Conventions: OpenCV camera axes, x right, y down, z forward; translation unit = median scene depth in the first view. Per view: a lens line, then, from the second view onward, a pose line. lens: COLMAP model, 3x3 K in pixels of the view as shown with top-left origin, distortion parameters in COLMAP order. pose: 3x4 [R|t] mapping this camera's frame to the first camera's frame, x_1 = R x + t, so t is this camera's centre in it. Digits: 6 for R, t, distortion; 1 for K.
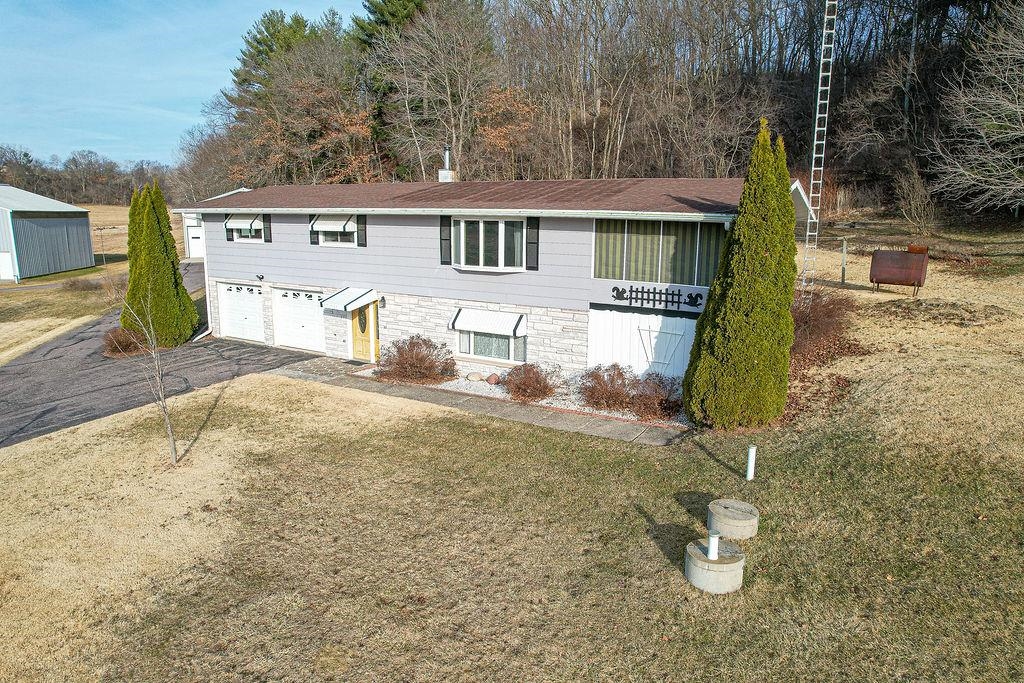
lens RADIAL K [[652.9, 0, 517.0], [0, 652.9, 344.2], [0, 0, 1]] dist [-0.067533, 0.053846]
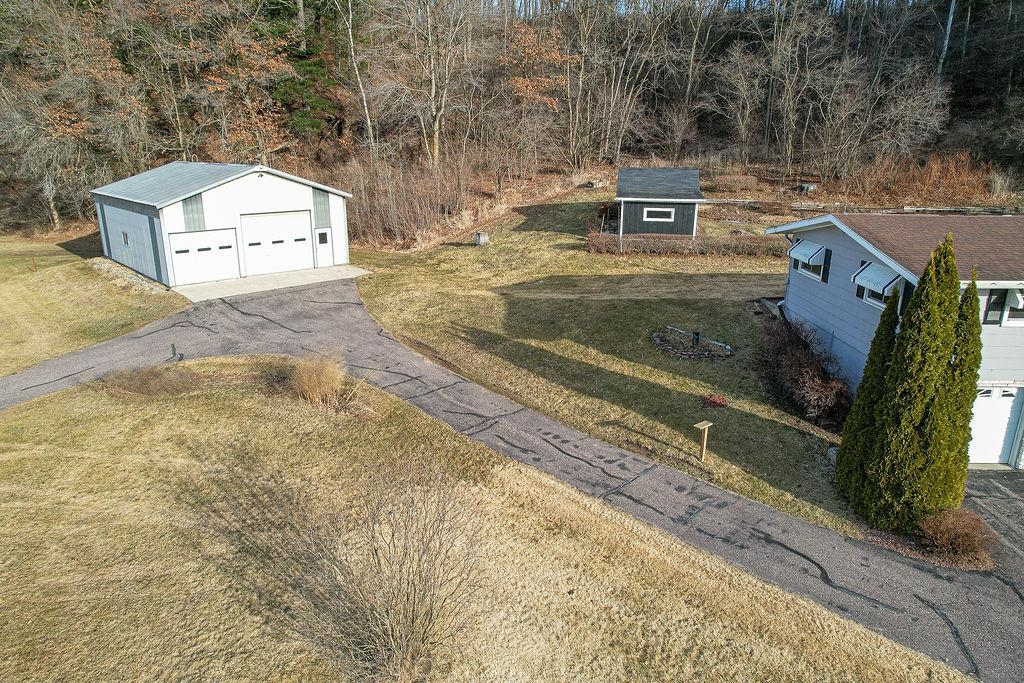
lens RADIAL K [[652.9, 0, 515.9], [0, 652.9, 346.2], [0, 0, 1]] dist [-0.067533, 0.053846]
pose [[0.855877, -0.154480, 0.493569, -1.590864], [0.101690, 0.985985, 0.132262, -0.370876], [-0.507083, -0.063009, 0.859591, 0.961711]]
